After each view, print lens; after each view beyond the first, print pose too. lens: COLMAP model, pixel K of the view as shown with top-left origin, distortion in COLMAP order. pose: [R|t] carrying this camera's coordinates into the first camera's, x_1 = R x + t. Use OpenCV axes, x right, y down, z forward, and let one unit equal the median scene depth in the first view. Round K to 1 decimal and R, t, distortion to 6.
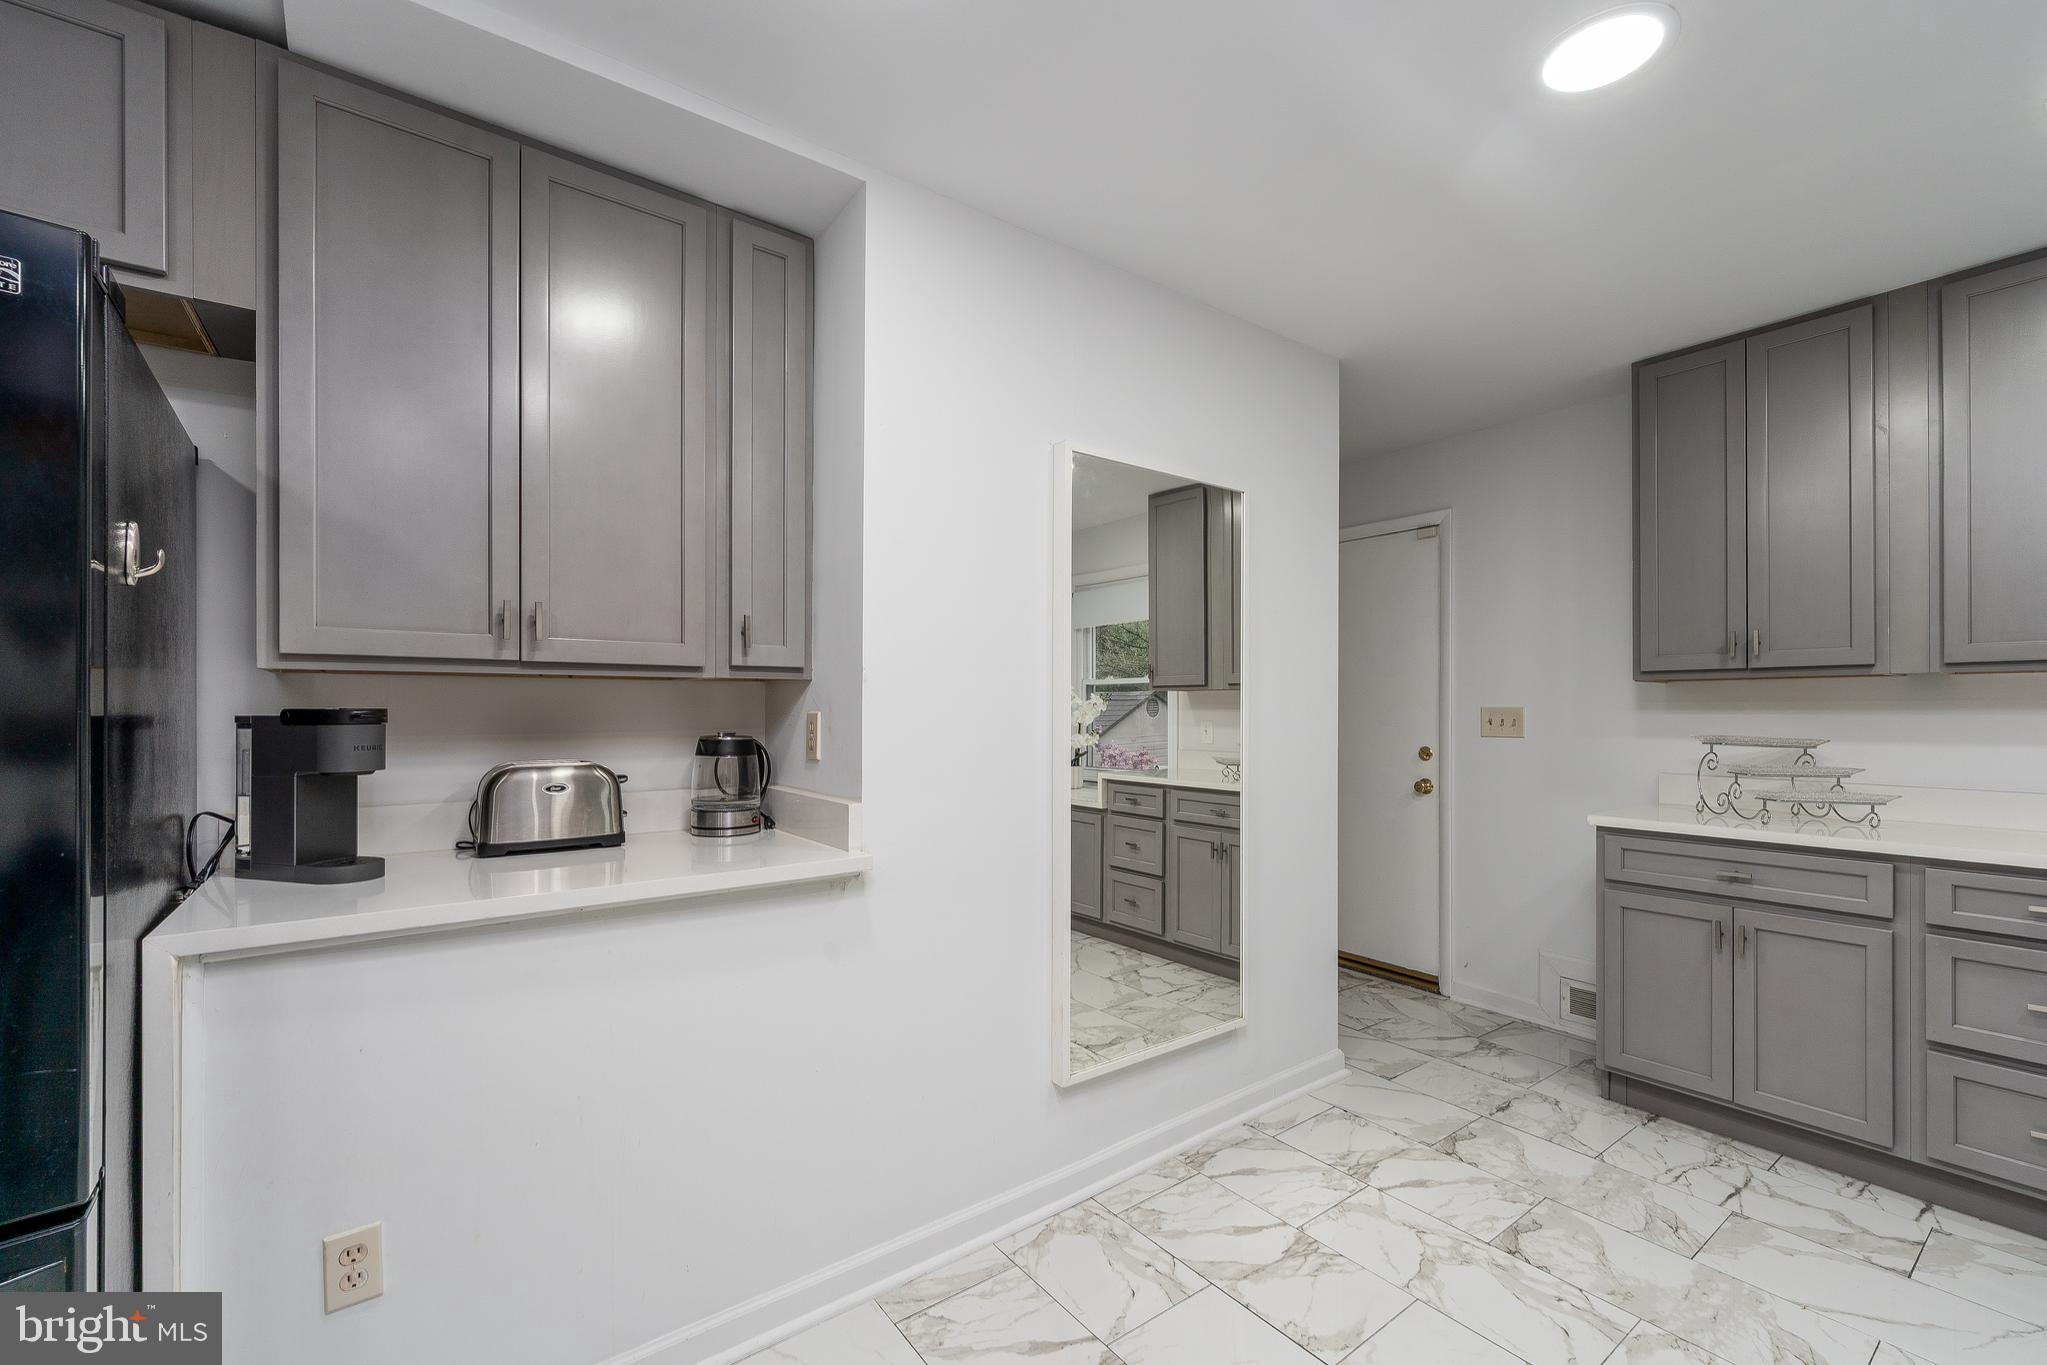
lens RADIAL K [[854.6, 0, 1024.7], [0, 854.6, 706.5], [0, 0, 1]] dist [-0.000750, -0.000093]
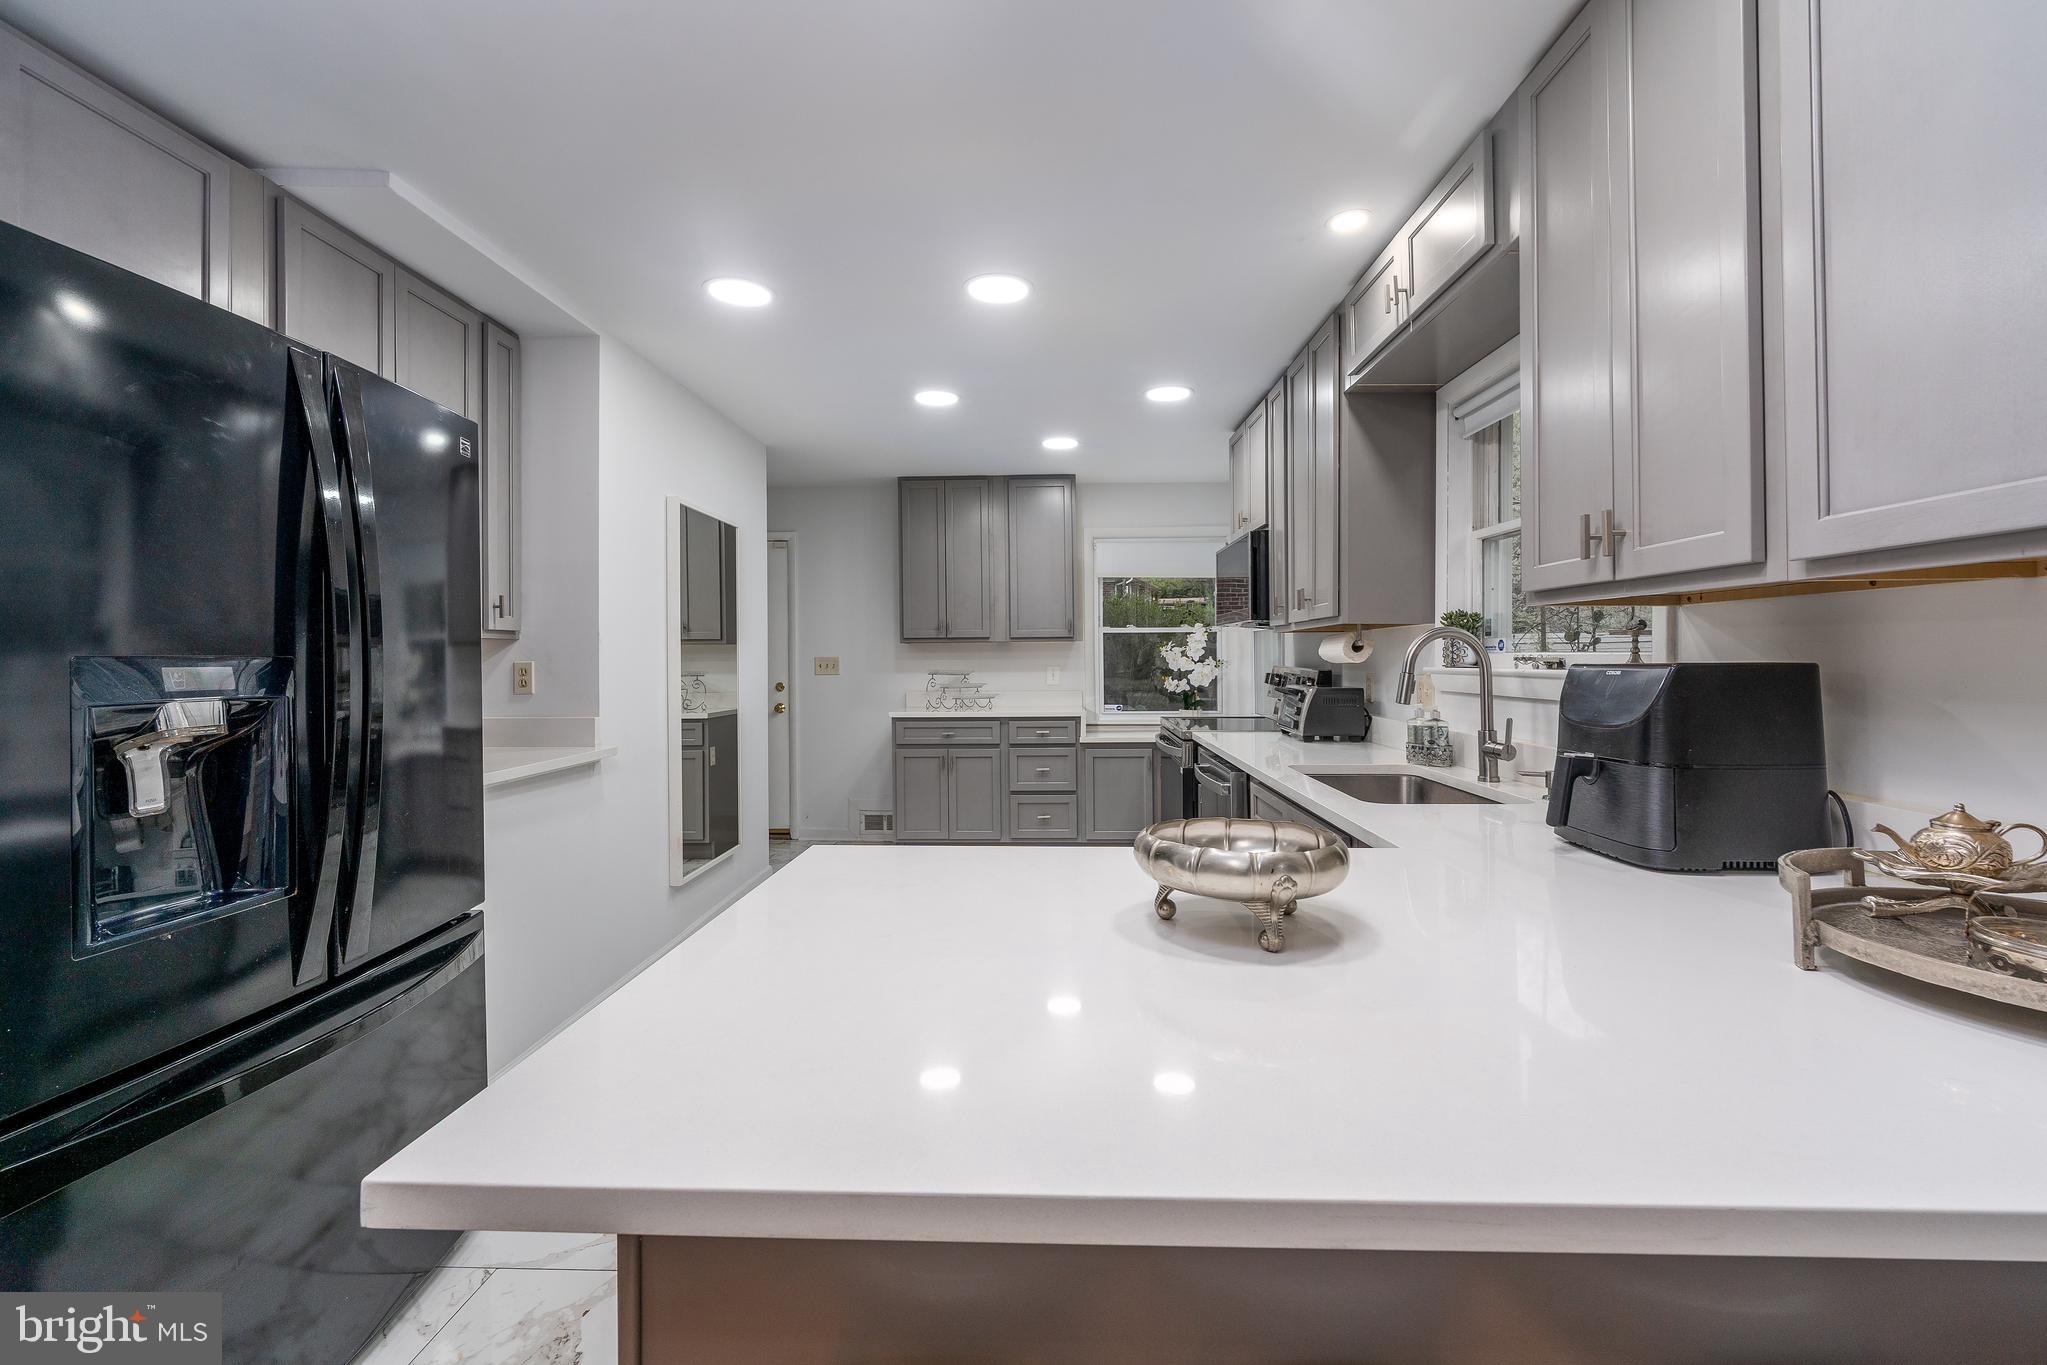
lens RADIAL K [[888.4, 0, 1044.8], [0, 888.4, 667.4], [0, 0, 1]] dist [0.000475, -0.000122]
pose [[0.605260, -0.012441, 0.795931, -0.832479], [0.004099, 0.999913, 0.012512, 0.001580], [-0.796017, -0.004311, 0.605258, -0.572431]]
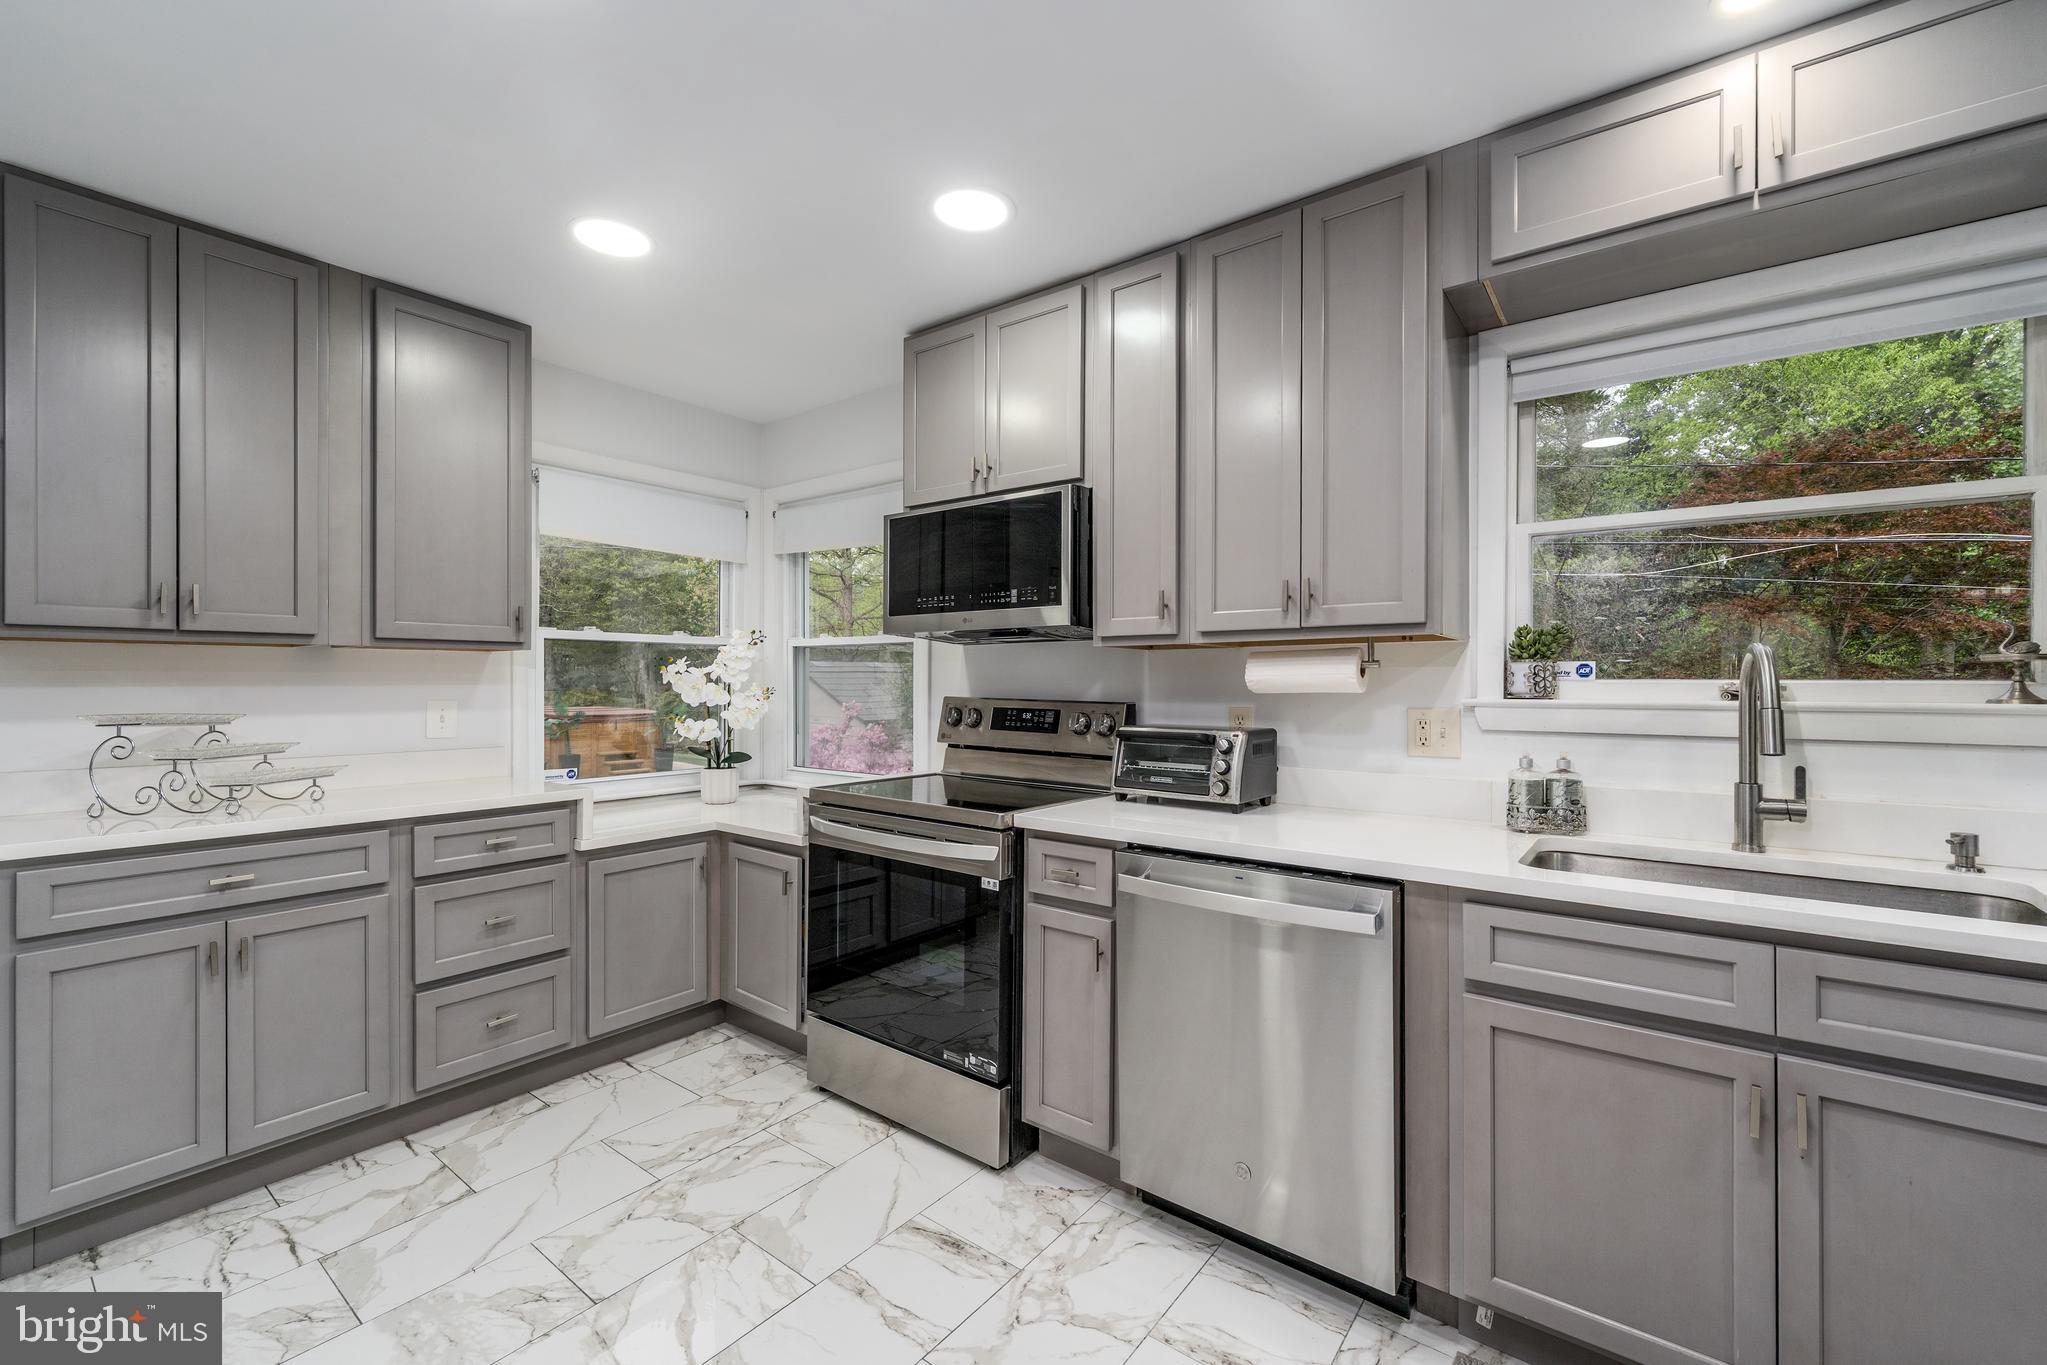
lens RADIAL K [[861.5, 0, 1040.8], [0, 861.5, 678.3], [0, 0, 1]] dist [0.000151, -0.000067]
pose [[-0.294637, 0.006638, 0.955586, -0.203931], [-0.002832, 0.999965, -0.007819, 0.006387], [-0.955605, -0.005010, -0.294608, 0.507513]]
